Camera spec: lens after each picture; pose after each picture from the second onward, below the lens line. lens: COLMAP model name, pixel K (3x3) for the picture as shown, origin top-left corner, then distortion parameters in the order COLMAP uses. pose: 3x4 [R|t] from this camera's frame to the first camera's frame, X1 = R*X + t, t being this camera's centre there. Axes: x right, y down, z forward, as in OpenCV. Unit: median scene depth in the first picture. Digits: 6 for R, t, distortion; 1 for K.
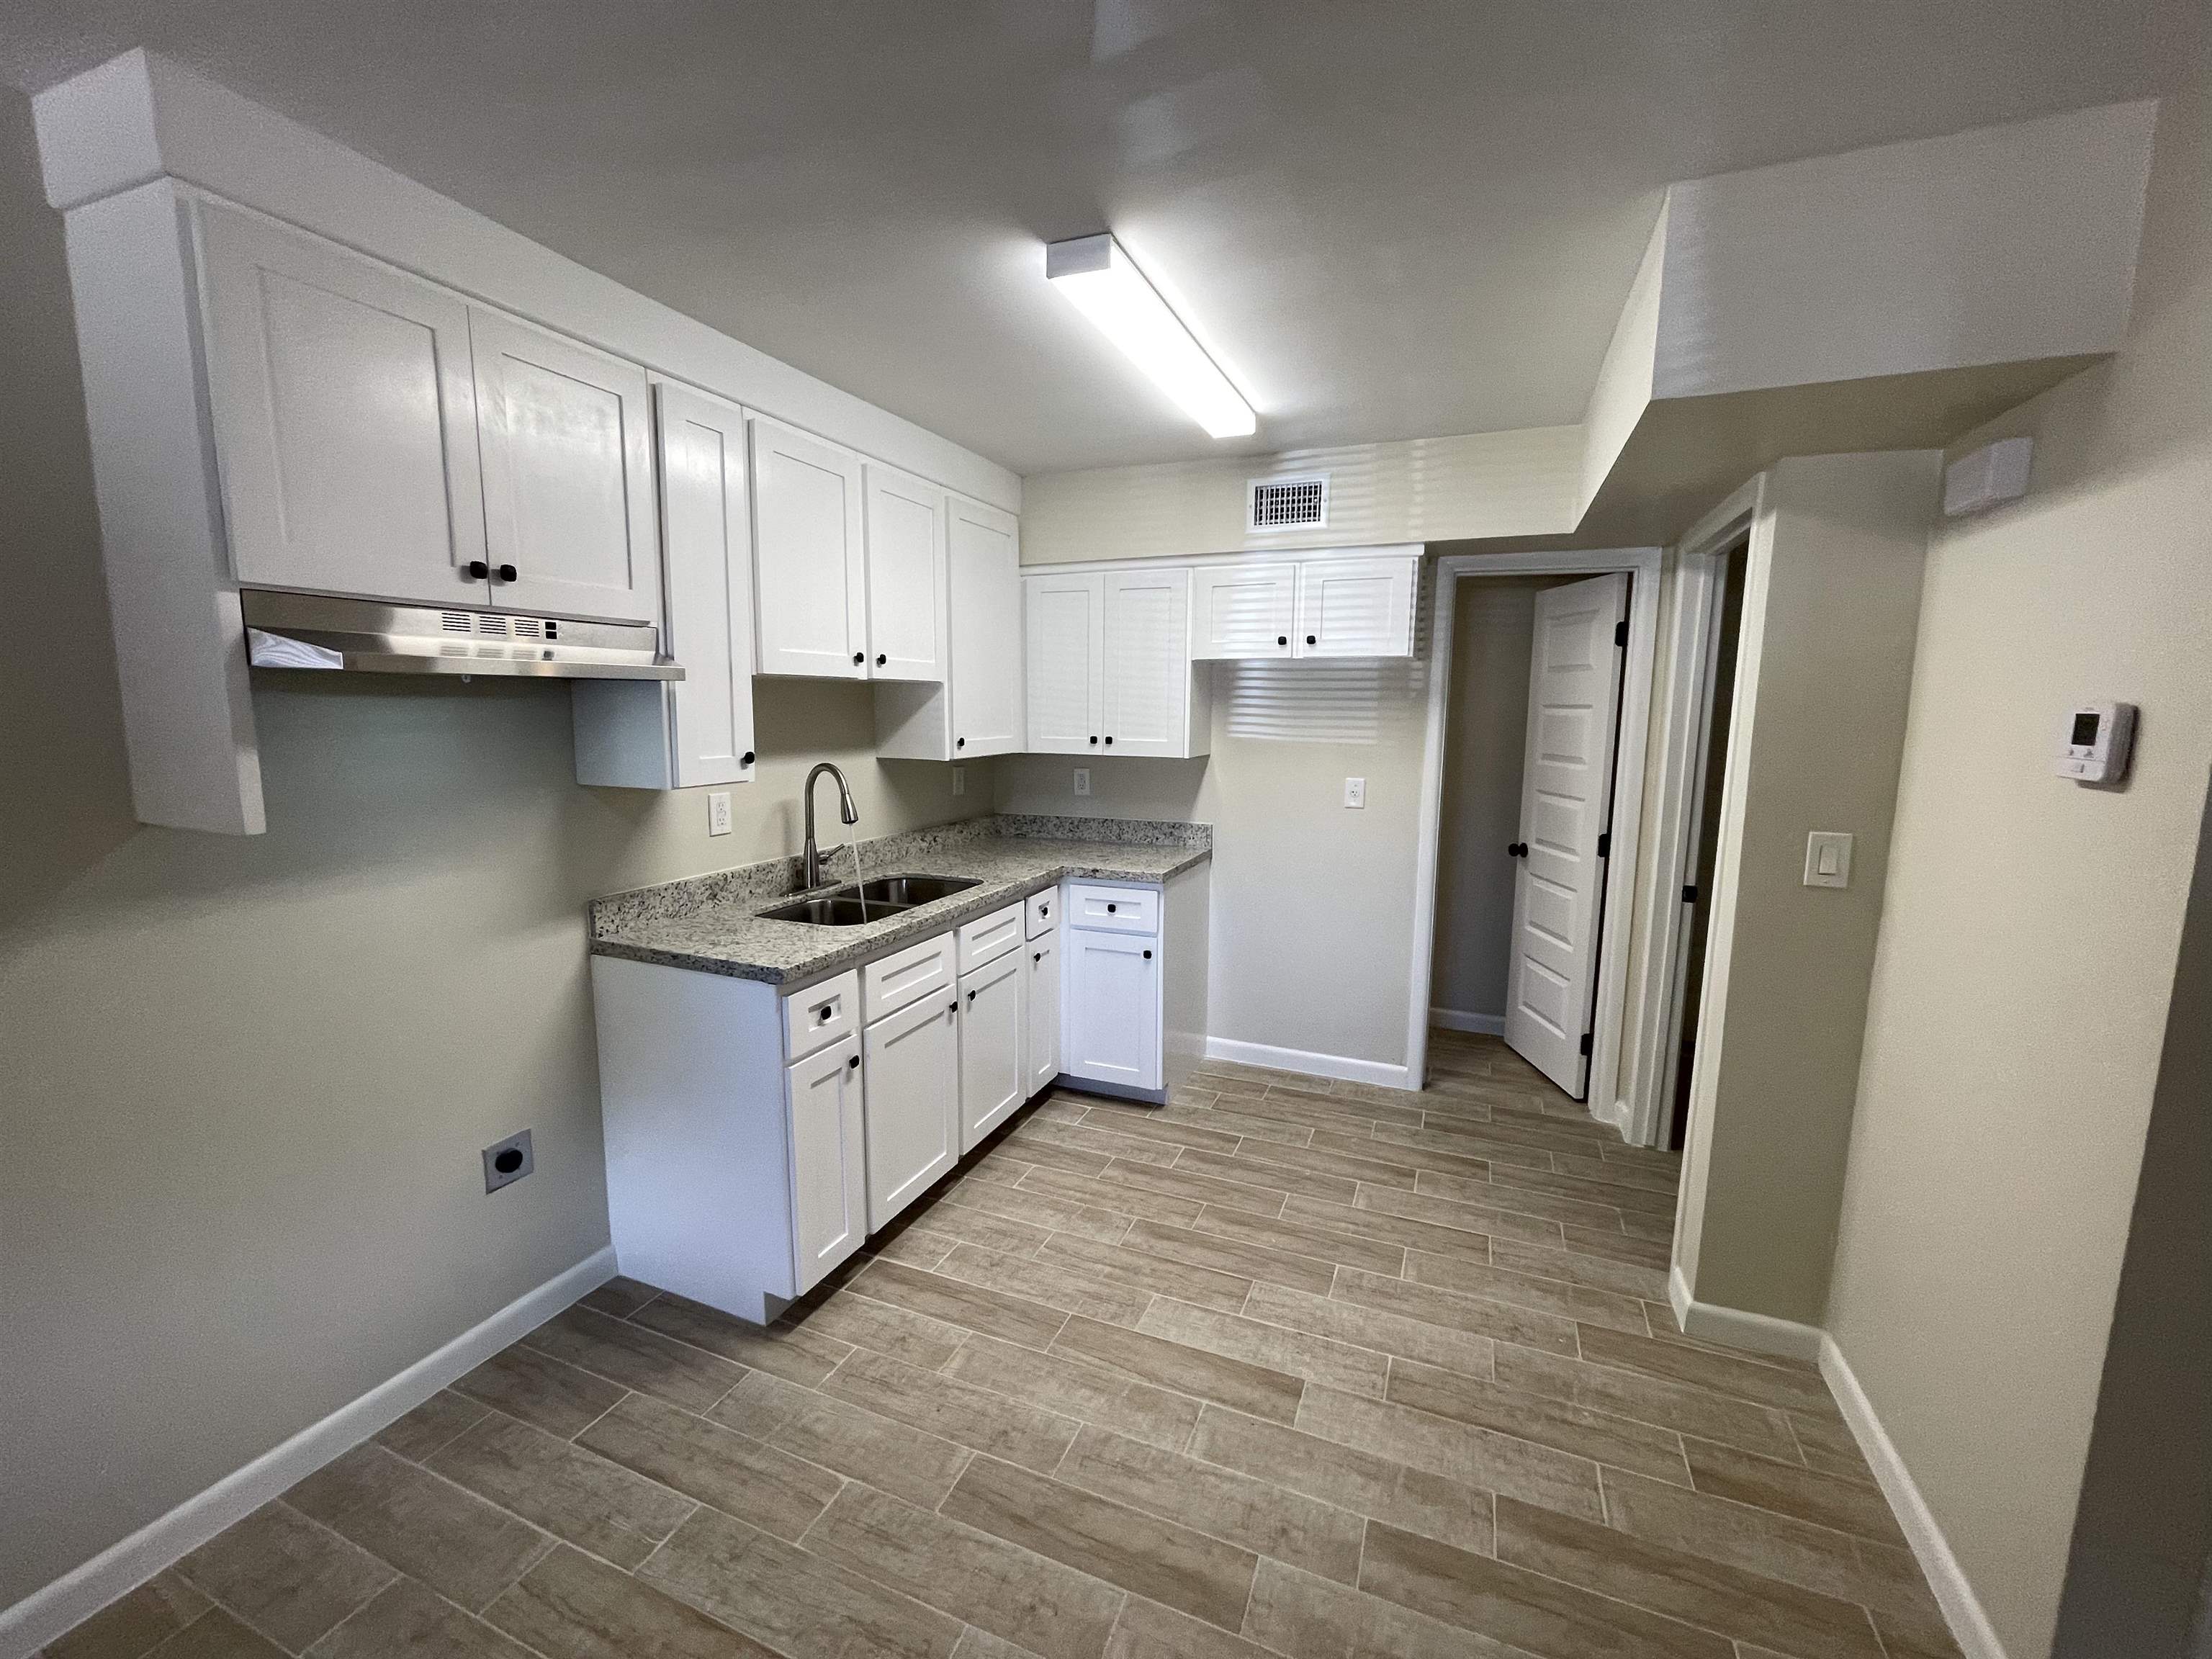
lens RADIAL K [[901.6, 0, 1118.0], [0, 901.6, 819.7], [0, 0, 1]] dist [0.000687, -0.001274]
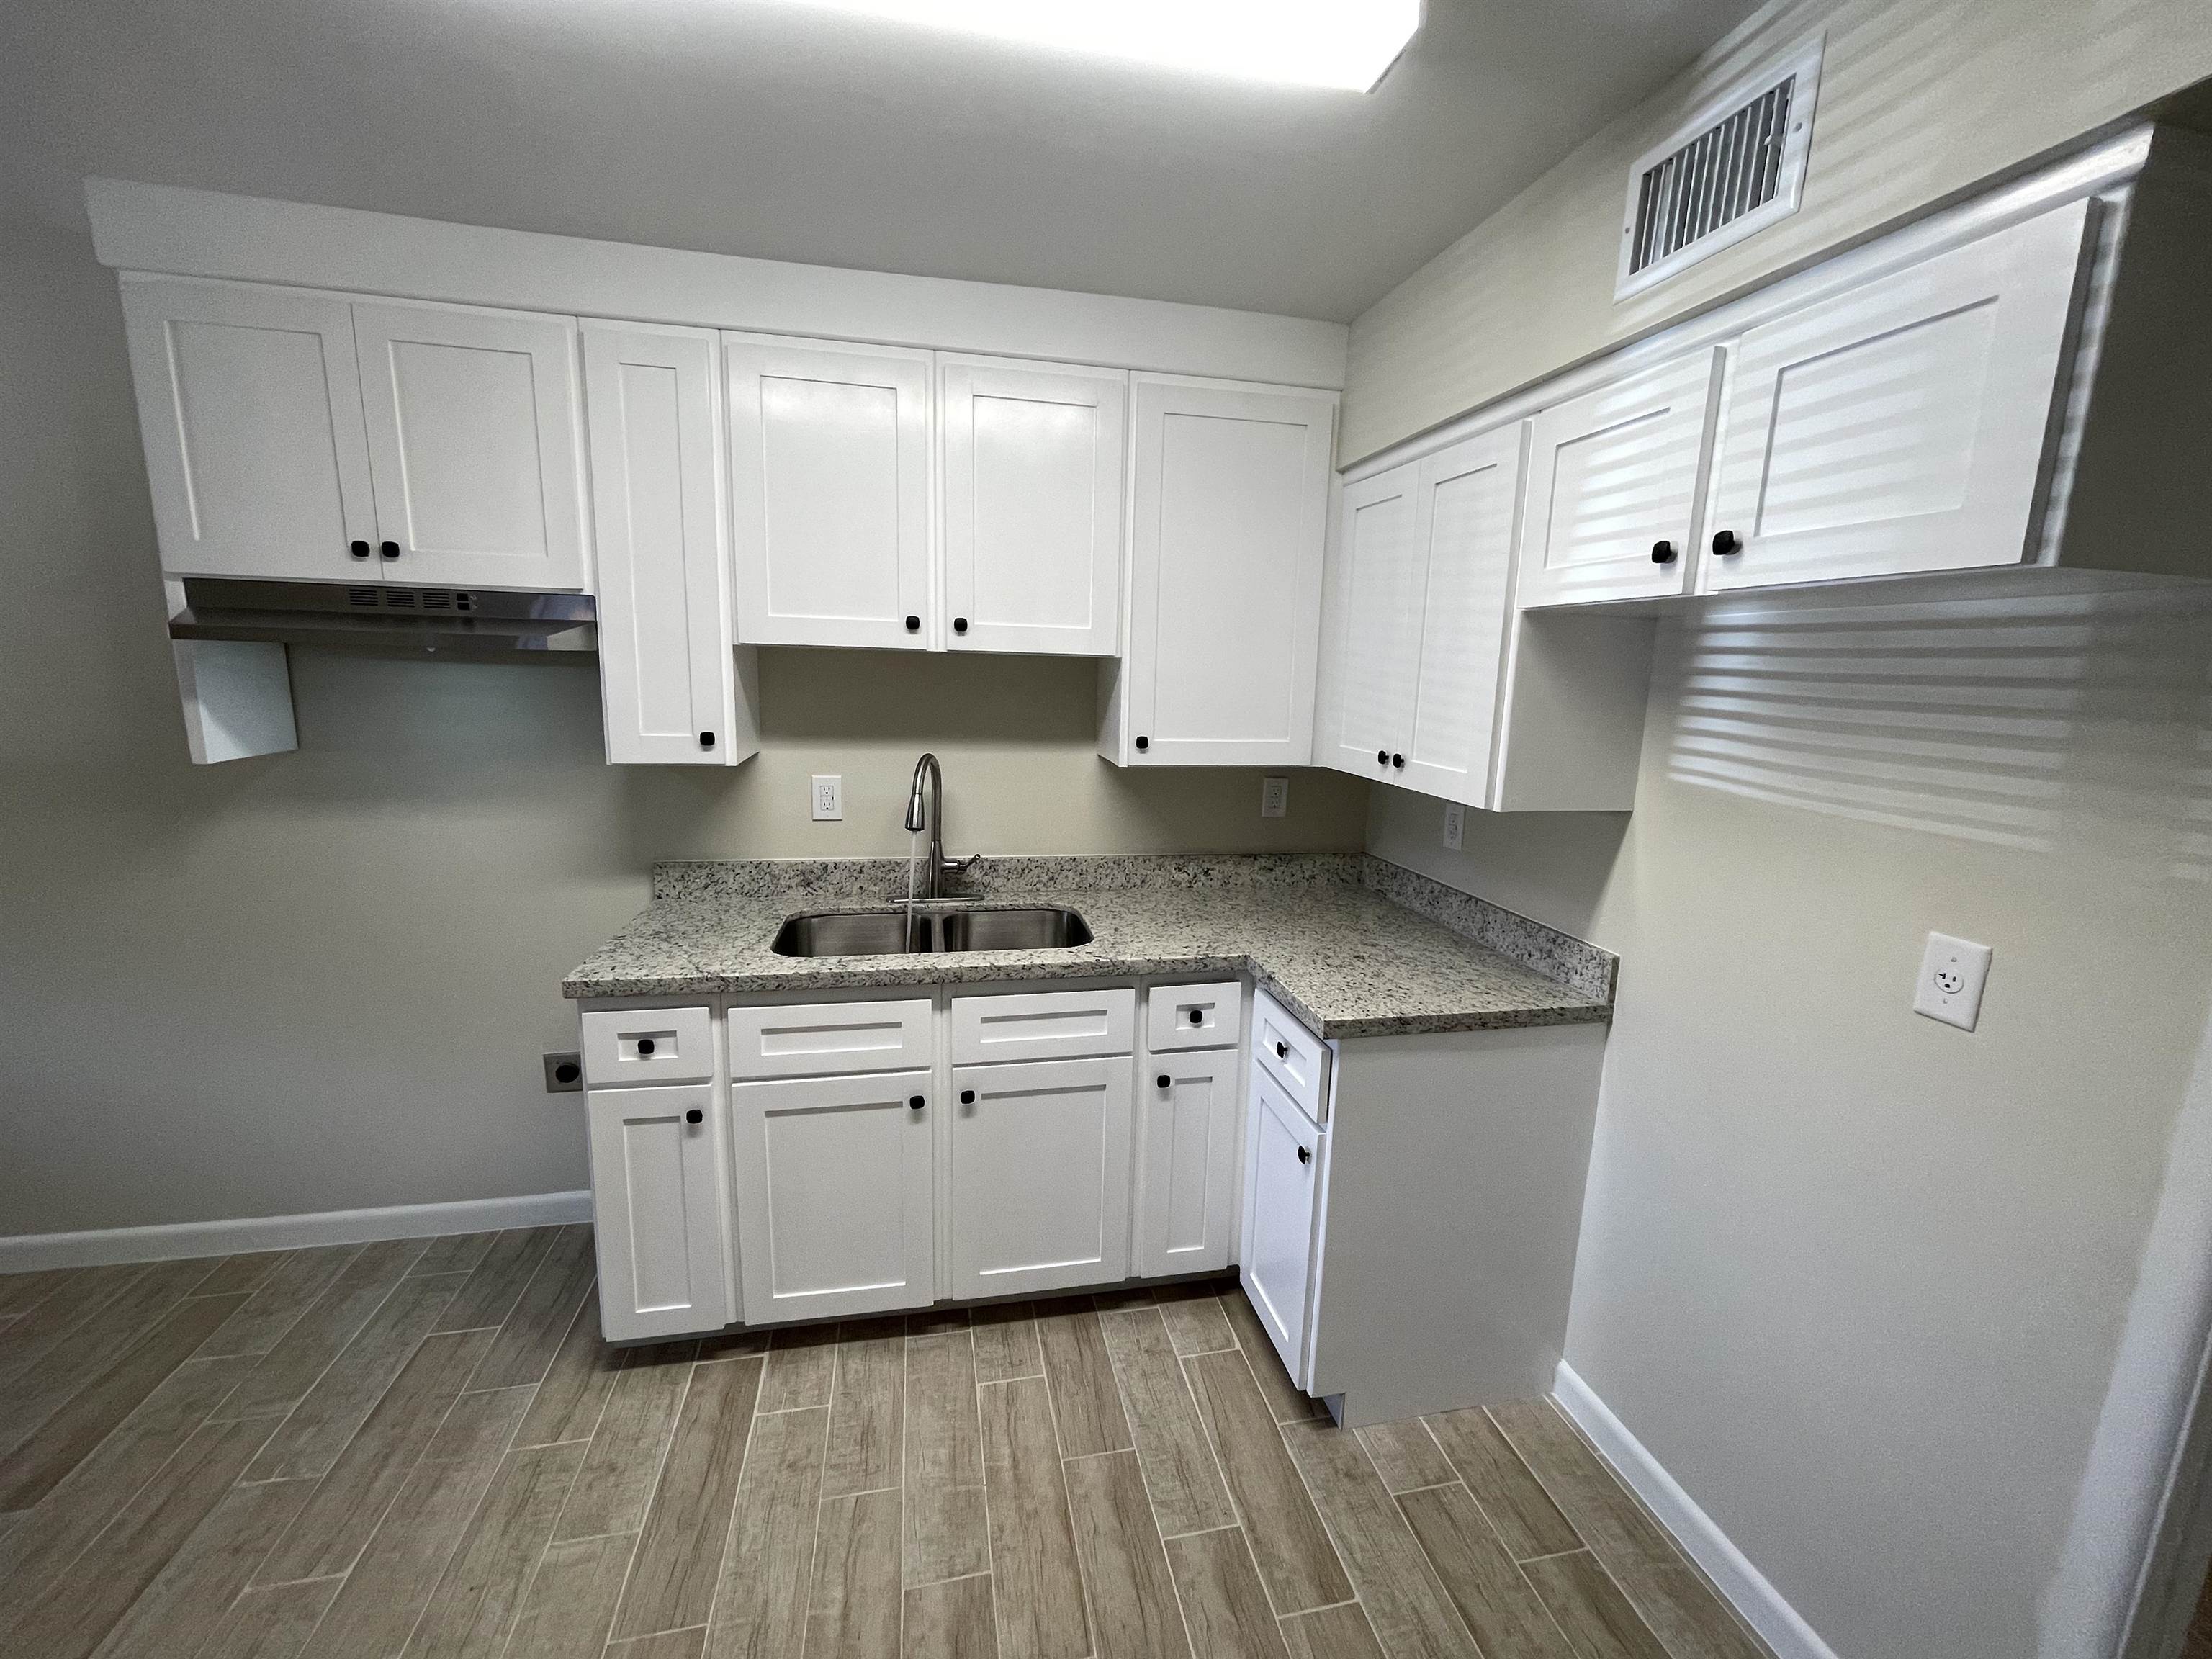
lens RADIAL K [[901.6, 0, 1116.5], [0, 901.6, 822.1], [0, 0, 1]] dist [0.000687, -0.001274]
pose [[0.559884, 0.152976, -0.814327, 0.449606], [-0.131400, 0.986764, 0.095026, -0.101860], [0.818085, 0.053799, 0.572575, 0.675018]]
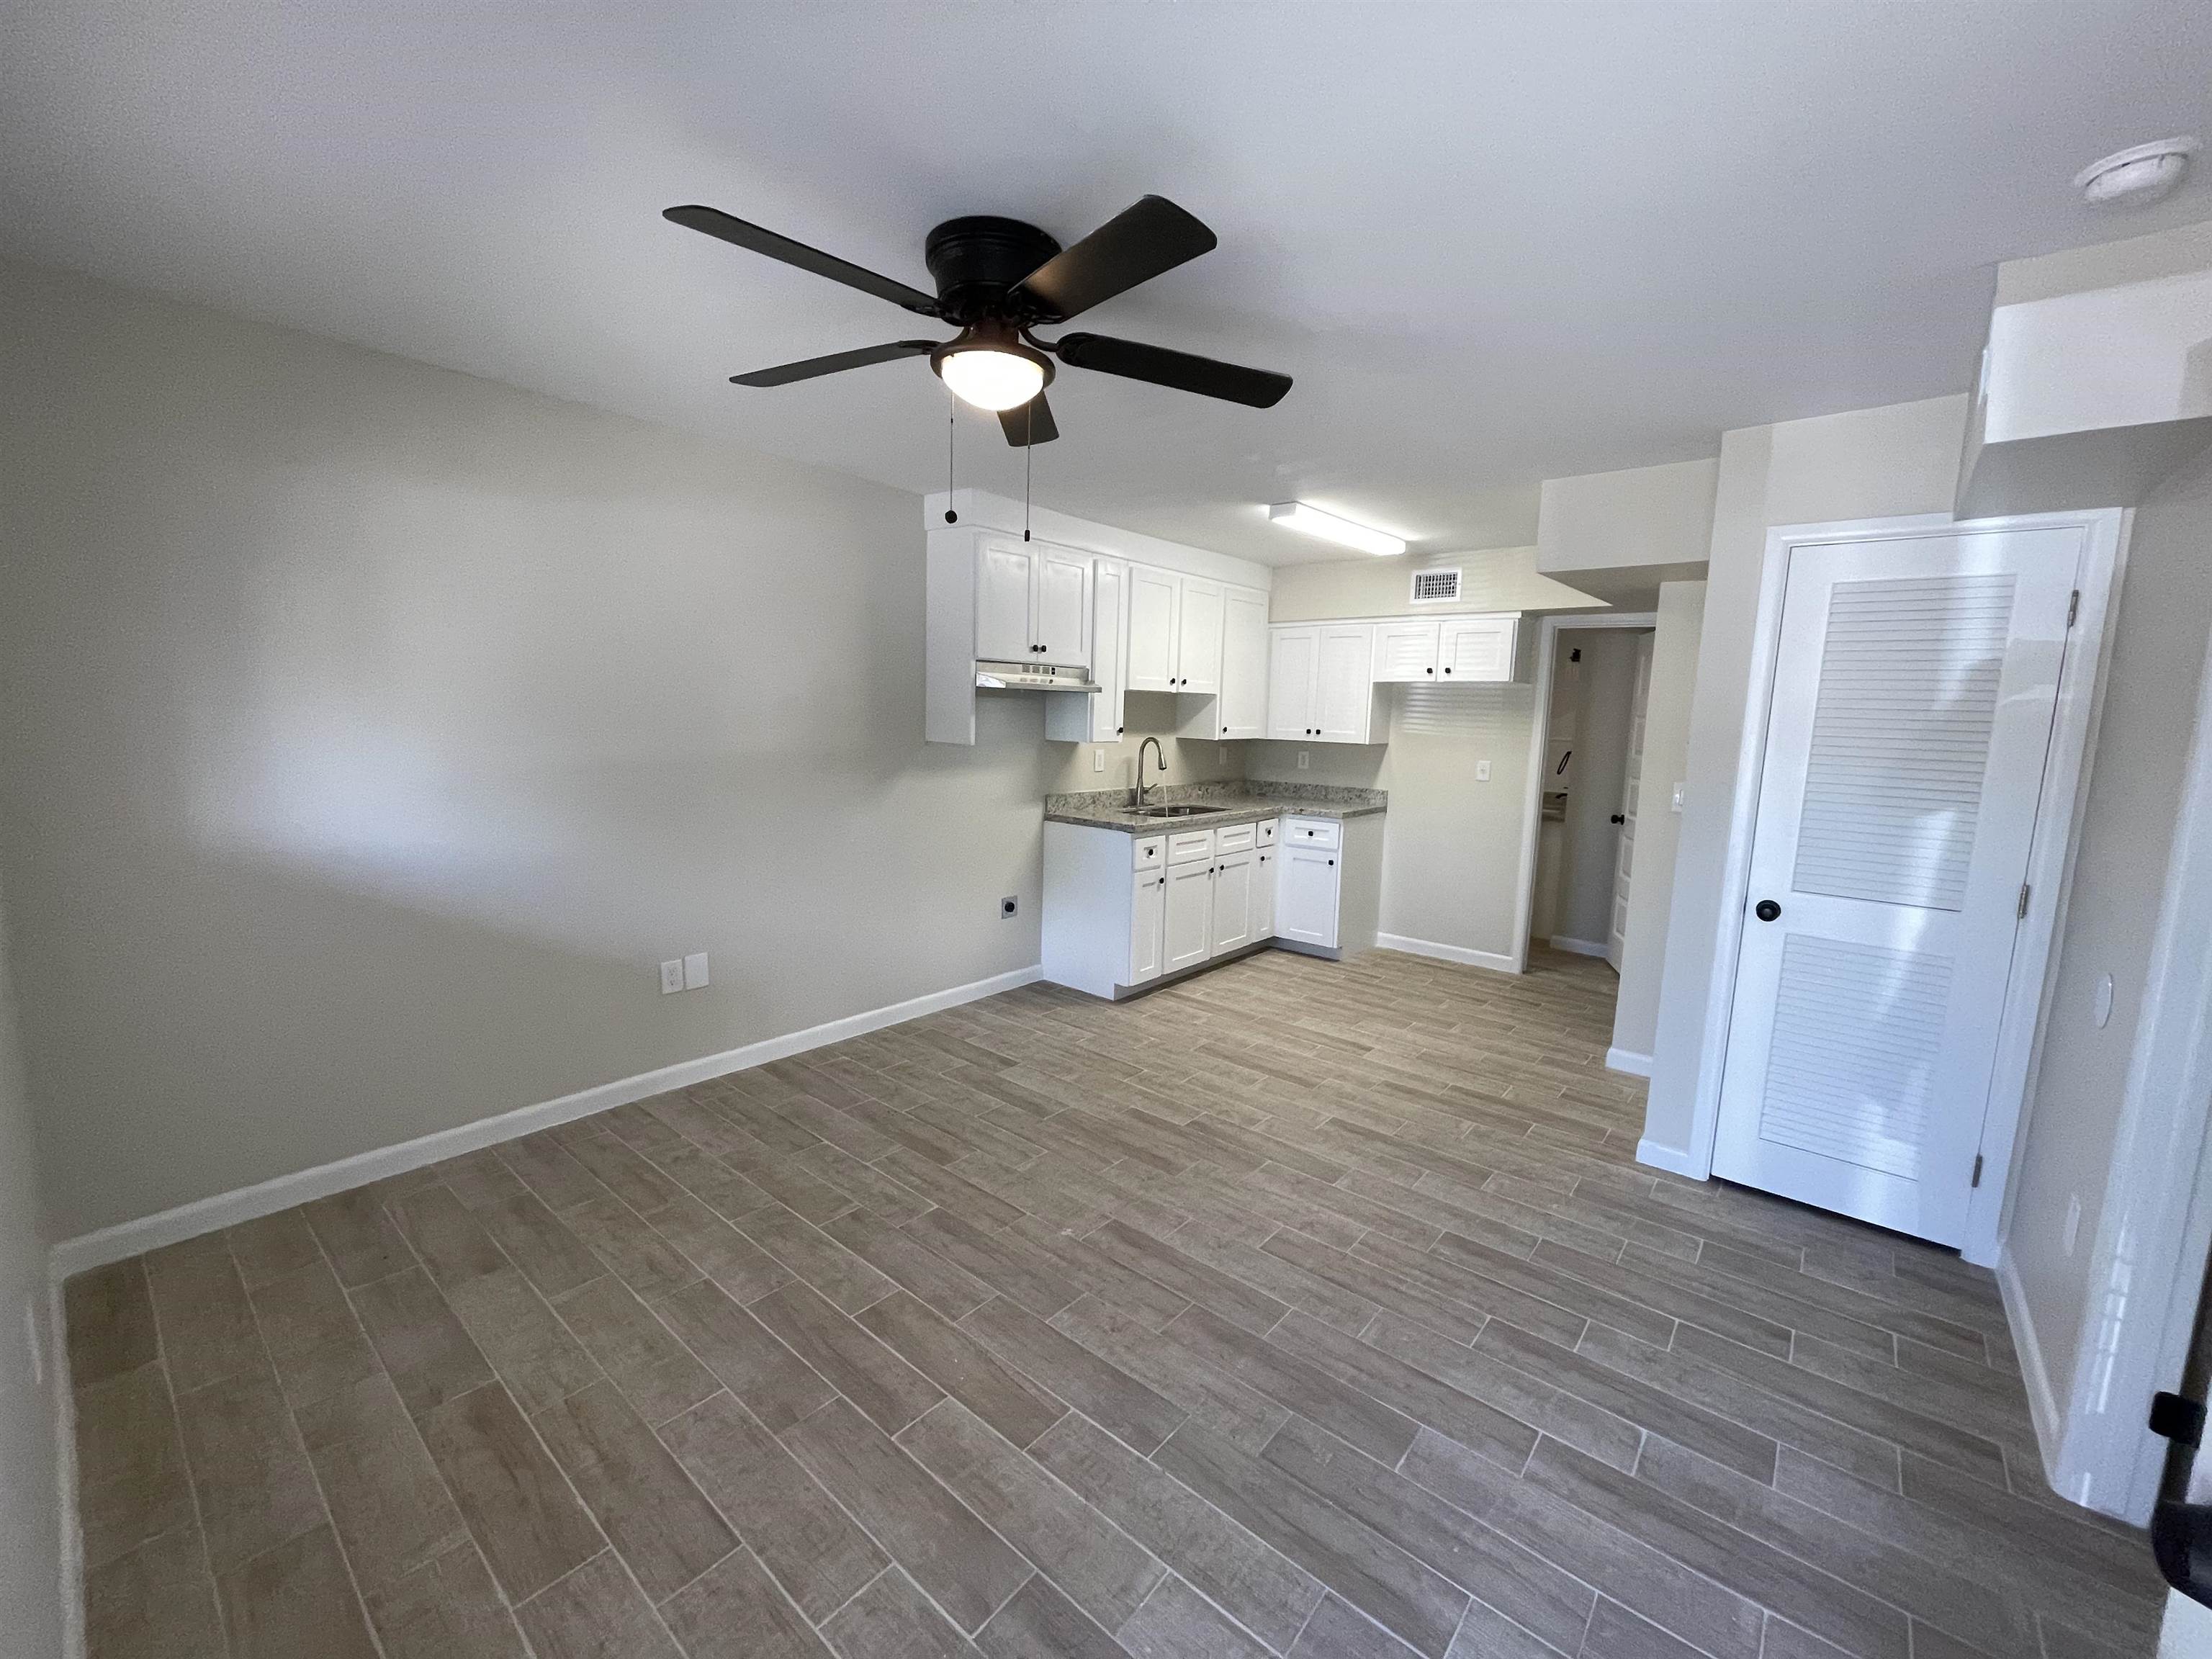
lens RADIAL K [[901.6, 0, 1108.6], [0, 901.6, 822.8], [0, 0, 1]] dist [0.000687, -0.001274]
pose [[0.950674, 0.055776, -0.305135, 0.167158], [-0.058225, 0.998303, 0.001079, 0.115941], [0.304677, 0.016741, 0.952308, -0.788012]]
